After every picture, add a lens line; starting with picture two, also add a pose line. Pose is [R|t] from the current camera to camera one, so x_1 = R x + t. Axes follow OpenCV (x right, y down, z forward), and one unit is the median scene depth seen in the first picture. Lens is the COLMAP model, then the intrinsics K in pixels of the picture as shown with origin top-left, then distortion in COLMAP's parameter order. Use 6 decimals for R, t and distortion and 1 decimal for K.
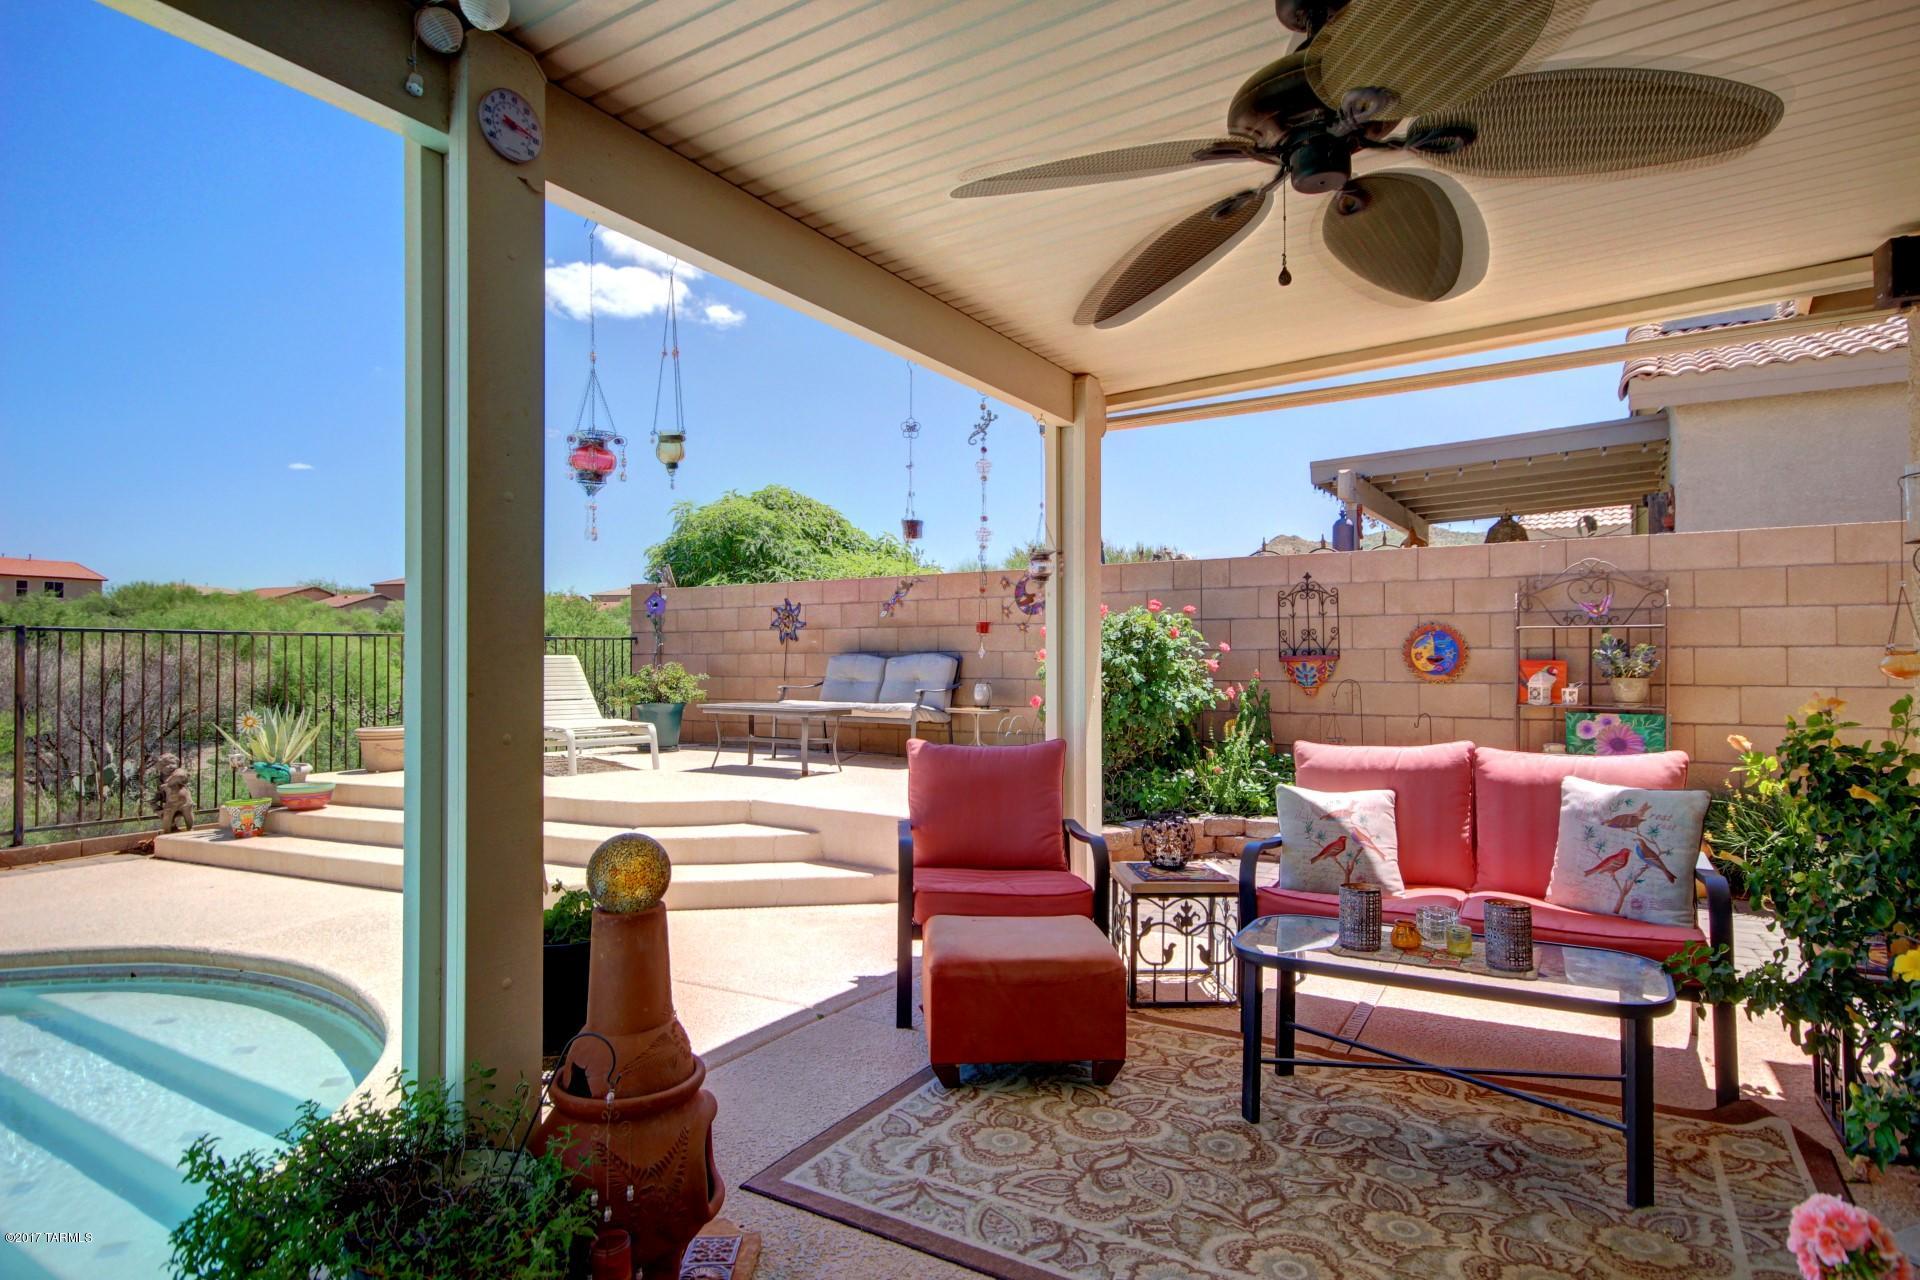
lens RADIAL K [[1043.5, 0, 954.5], [0, 1043.5, 639.3], [0, 0, 1]] dist [0.000382, 0.000228]
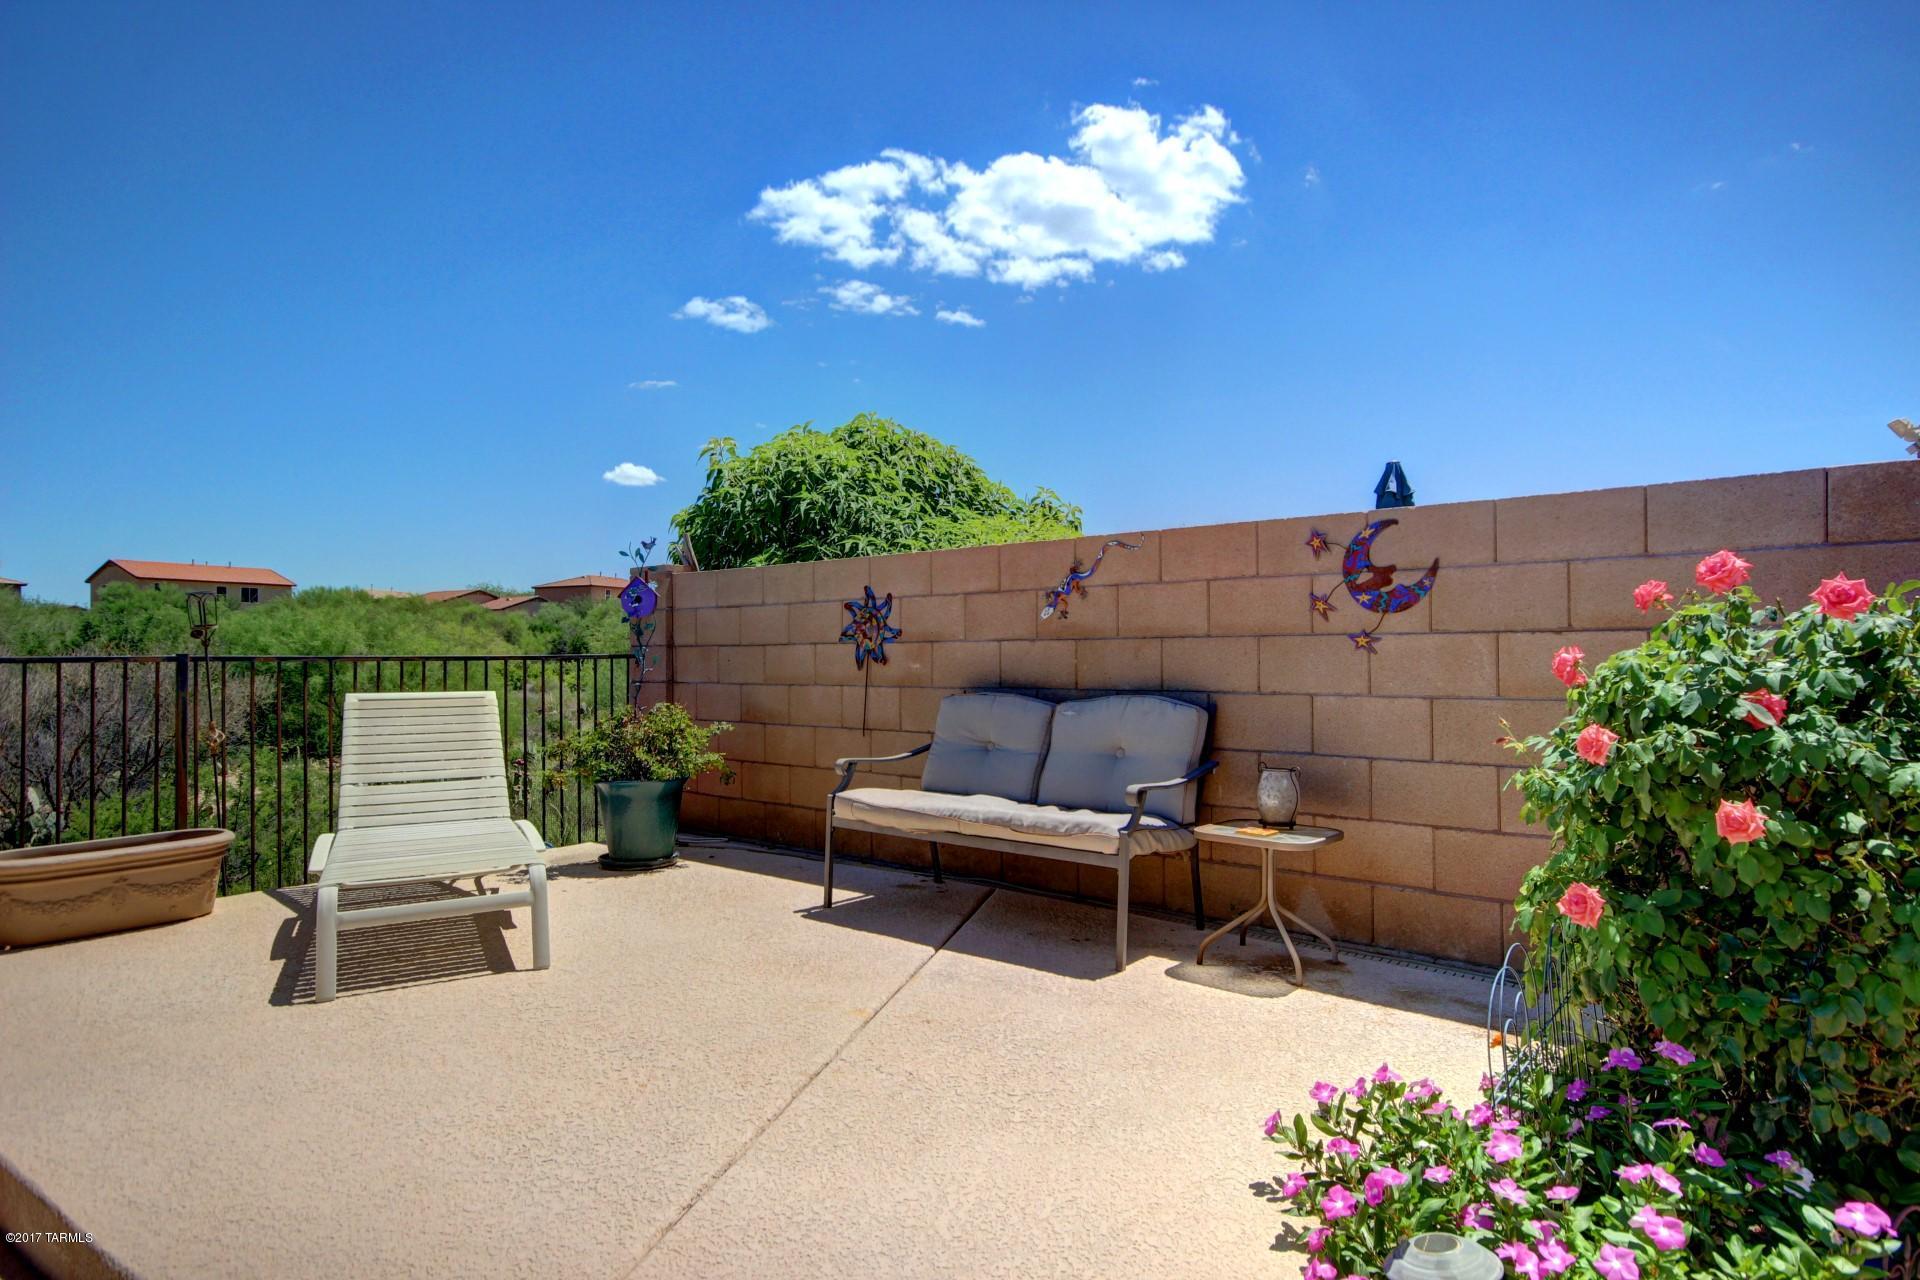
lens RADIAL K [[1043.5, 0, 958.9], [0, 1043.5, 637.5], [0, 0, 1]] dist [0.000382, 0.000228]
pose [[0.991489, -0.004867, -0.130101, -0.041883], [0.004961, 0.999988, 0.000401, -0.012248], [0.130098, -0.001043, 0.991501, 0.464072]]
